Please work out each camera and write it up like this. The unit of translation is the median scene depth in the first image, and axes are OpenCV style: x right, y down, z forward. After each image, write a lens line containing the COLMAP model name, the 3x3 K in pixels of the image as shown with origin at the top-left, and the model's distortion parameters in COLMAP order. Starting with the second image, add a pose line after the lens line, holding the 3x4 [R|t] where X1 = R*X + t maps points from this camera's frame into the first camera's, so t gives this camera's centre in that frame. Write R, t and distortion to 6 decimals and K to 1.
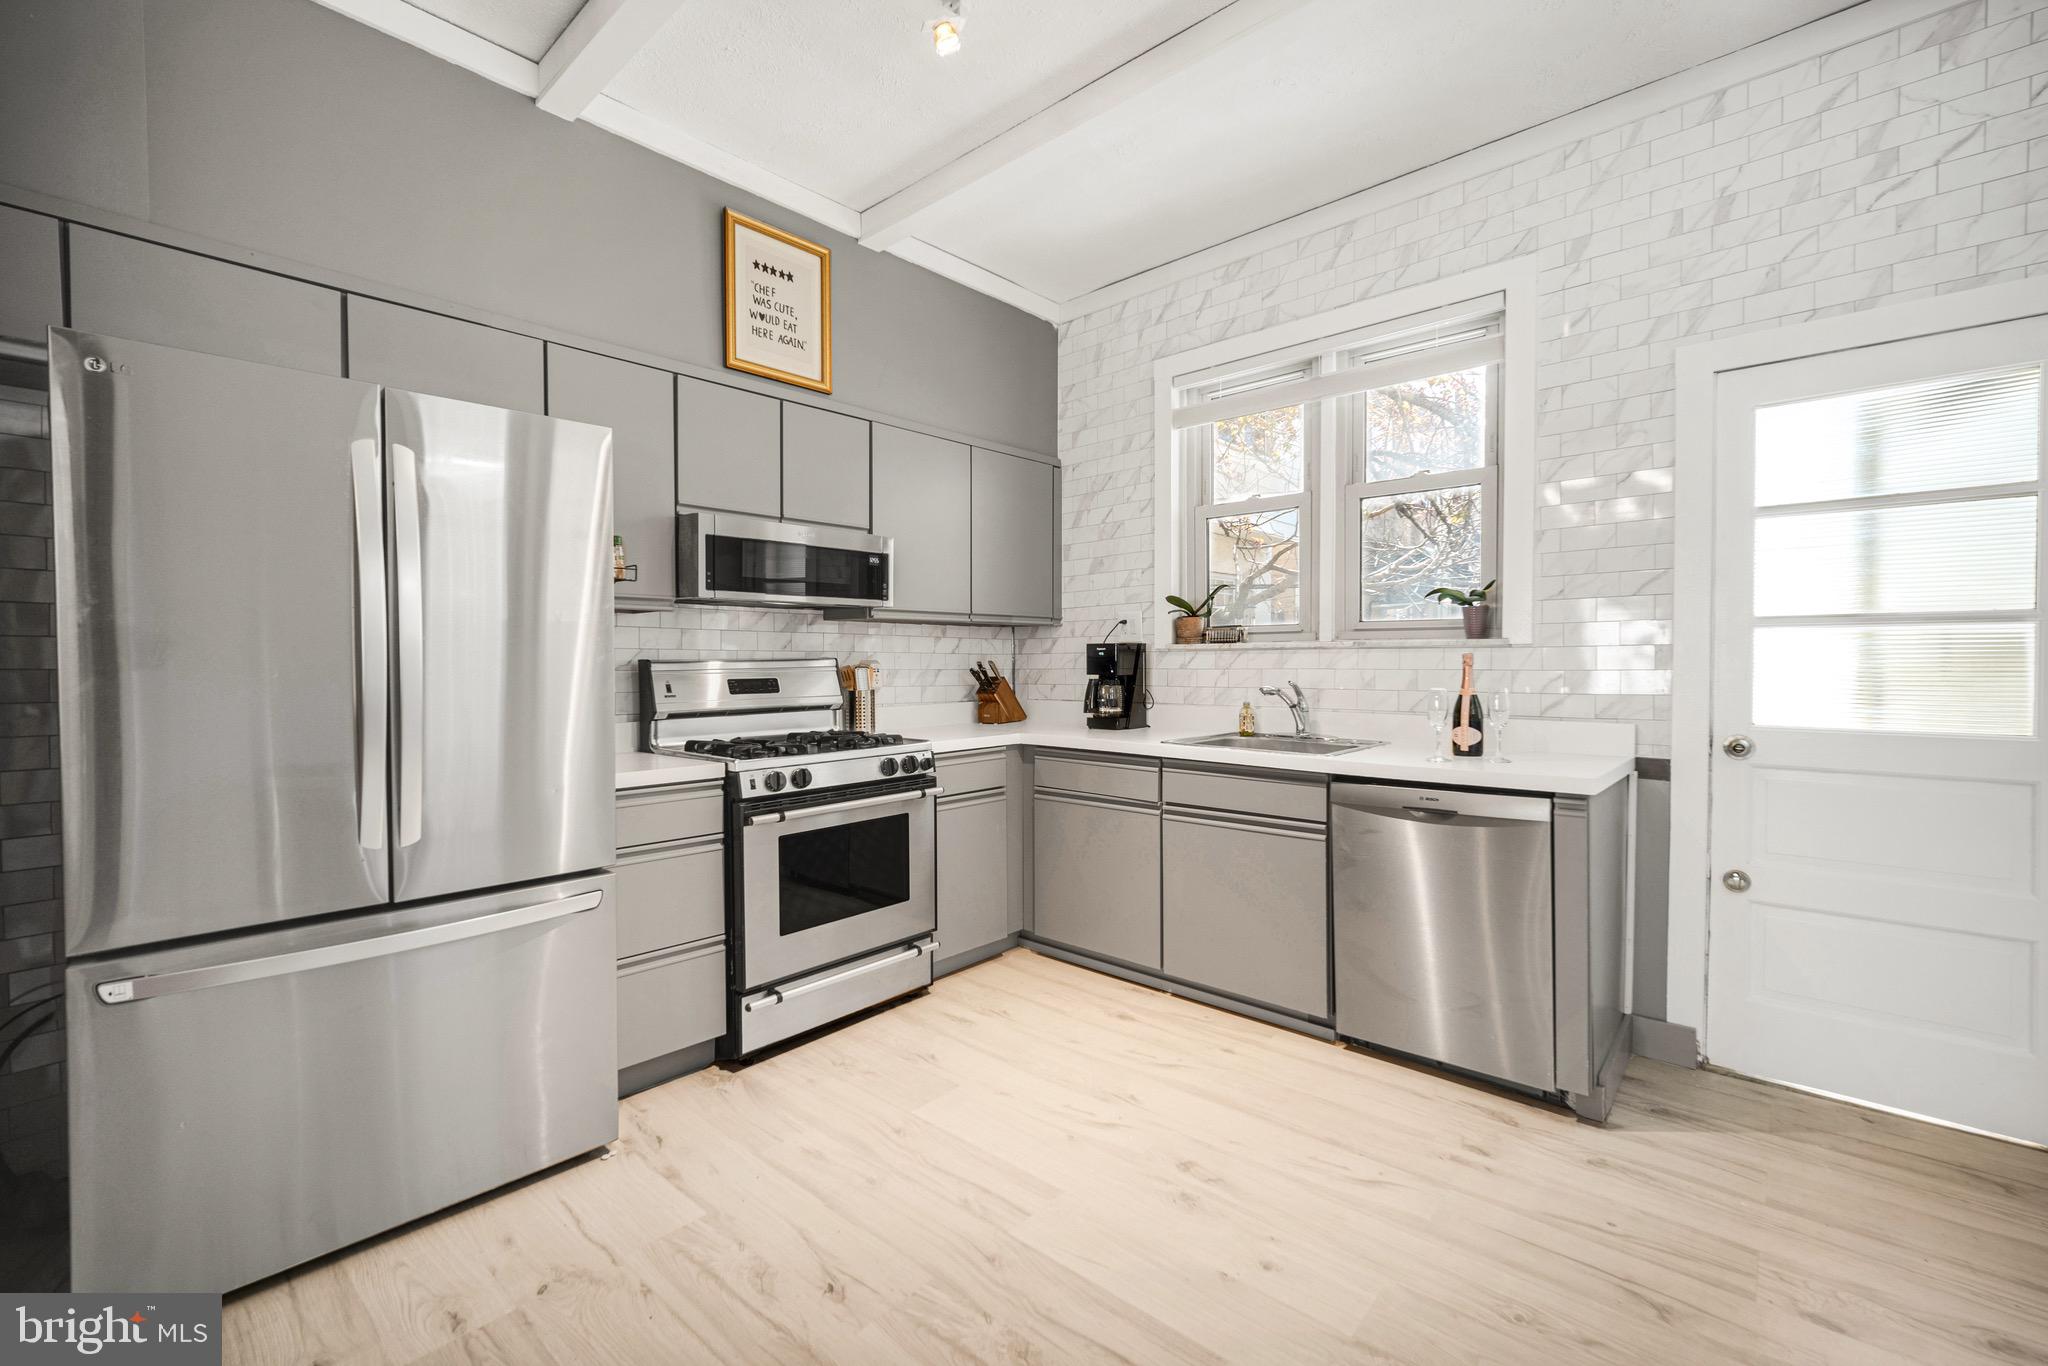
lens RADIAL K [[875.3, 0, 1024.4], [0, 875.3, 675.0], [0, 0, 1]] dist [0.003403, -0.000915]
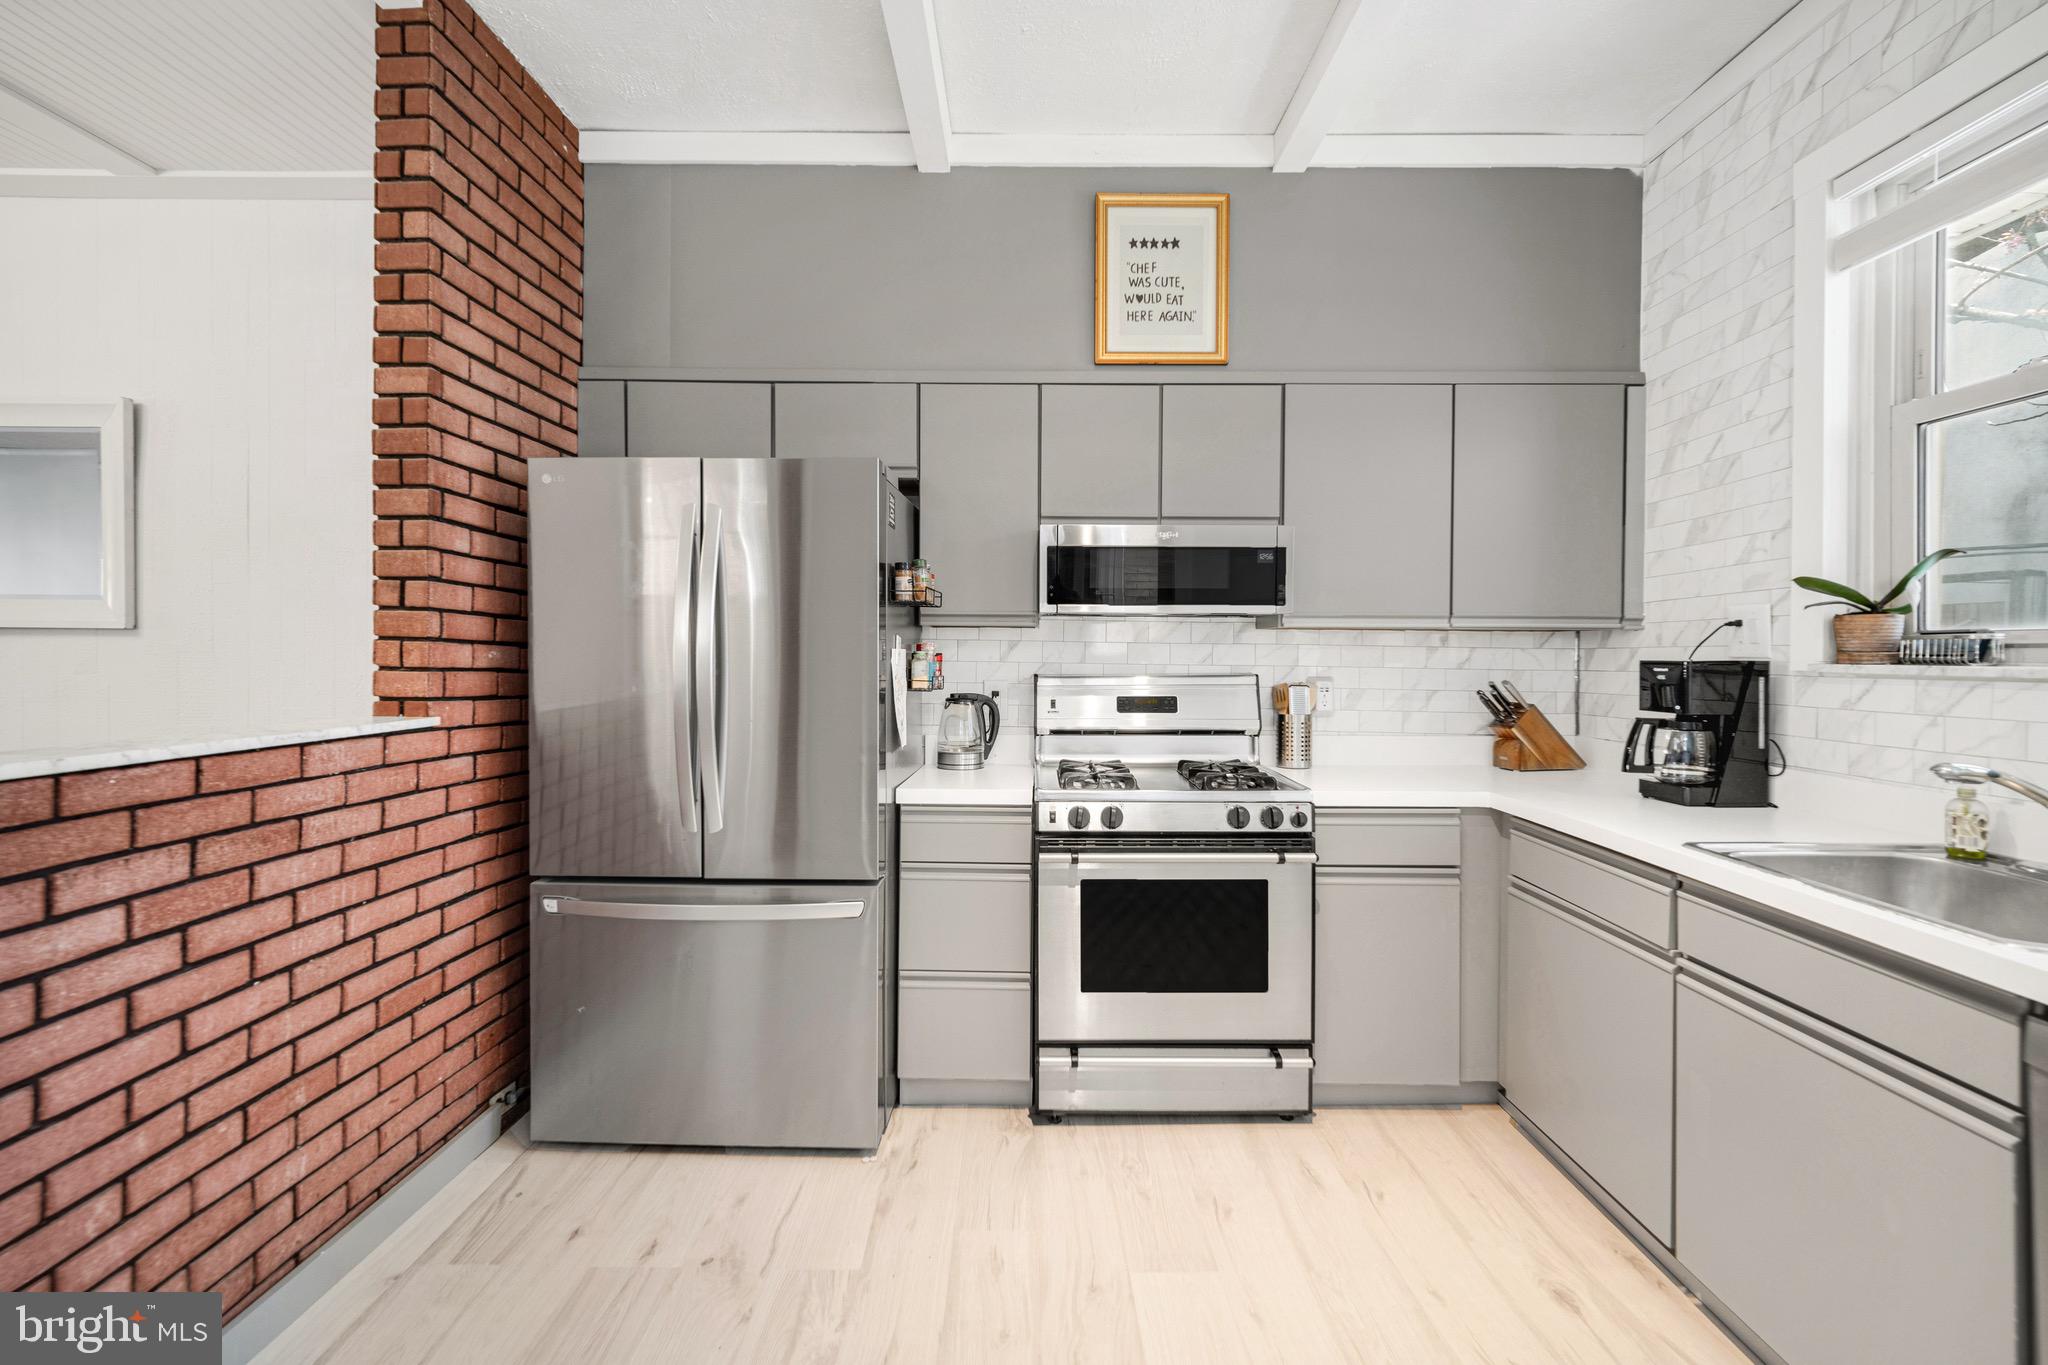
lens RADIAL K [[875.3, 0, 1031.5], [0, 875.3, 654.8], [0, 0, 1]] dist [0.003403, -0.000915]
pose [[0.668942, 0.010496, -0.743241, 0.287792], [-0.021259, 0.999761, -0.005015, -0.032245], [0.743011, 0.019155, 0.669005, 0.303556]]
